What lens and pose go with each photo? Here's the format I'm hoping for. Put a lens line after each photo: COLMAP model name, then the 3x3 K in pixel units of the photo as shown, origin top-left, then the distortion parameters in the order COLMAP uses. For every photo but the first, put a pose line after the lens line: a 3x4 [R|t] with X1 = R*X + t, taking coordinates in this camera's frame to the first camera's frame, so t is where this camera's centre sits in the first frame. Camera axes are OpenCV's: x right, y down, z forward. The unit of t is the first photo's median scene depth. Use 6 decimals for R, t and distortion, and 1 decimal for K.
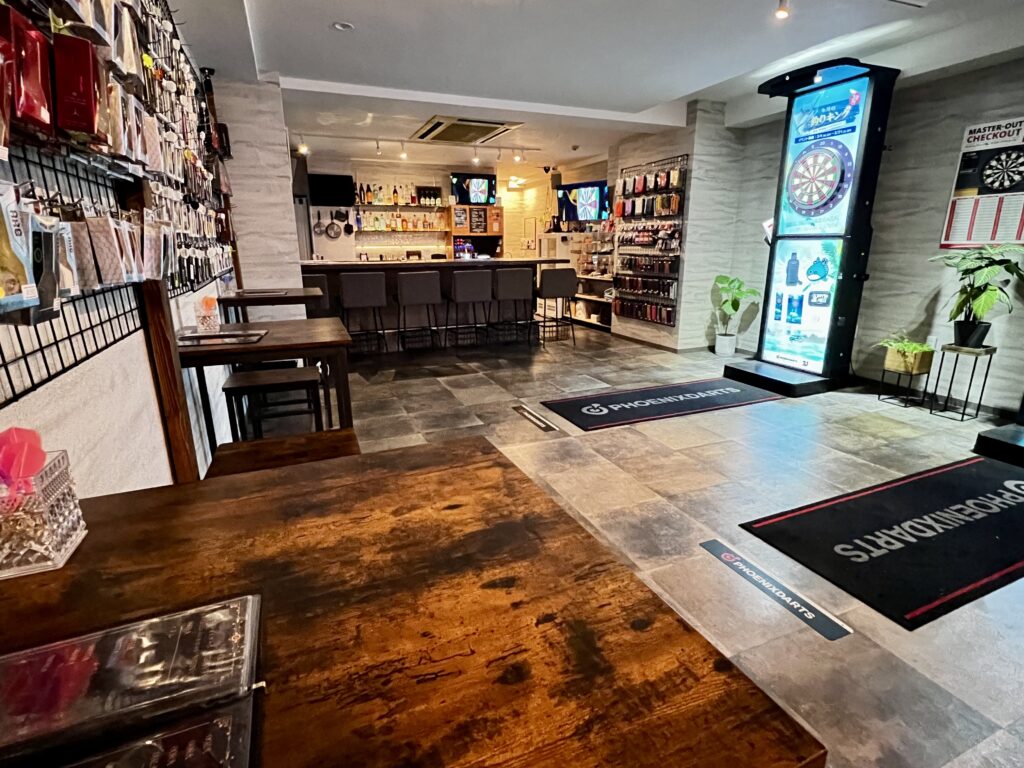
lens RADIAL K [[509.1, 0, 506.2], [0, 509.1, 380.5], [0, 0, 1]] dist [0.021461, -0.000139]
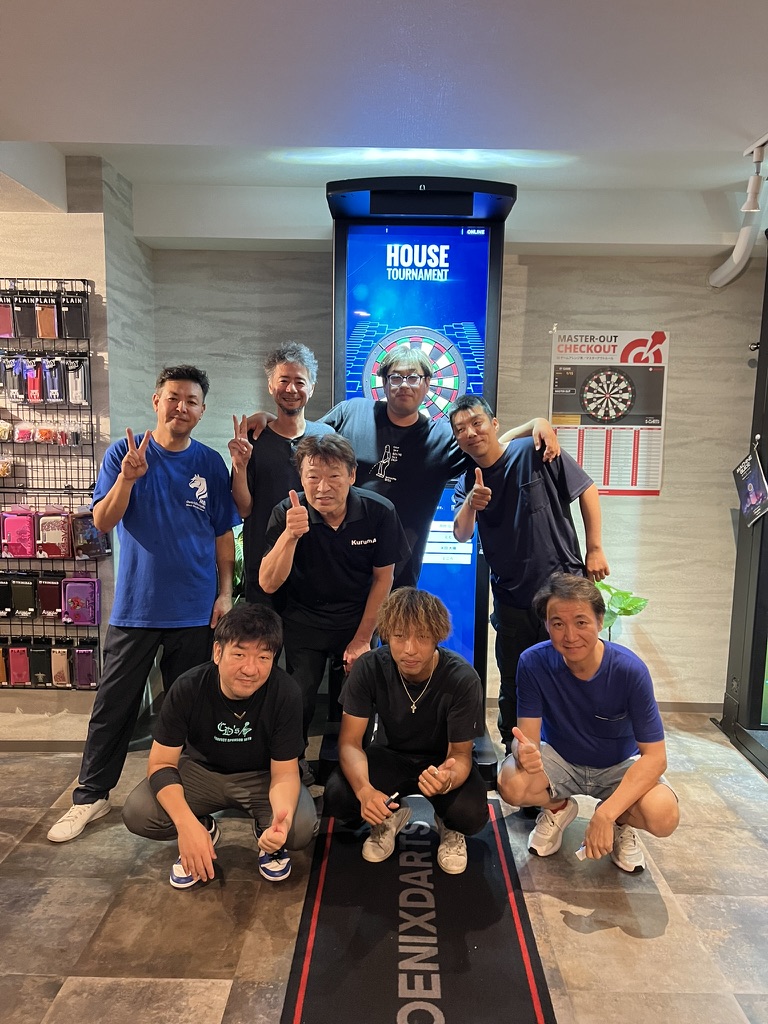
lens RADIAL K [[784.6, 0, 382.6], [0, 784.6, 521.3], [0, 0, 1]] dist [0.032932, 0.000729]
pose [[0.401872, -0.108002, 0.909304, -0.210578], [0.231091, 0.972840, 0.013417, -0.308582], [-0.886056, 0.204740, 0.415915, 0.827870]]
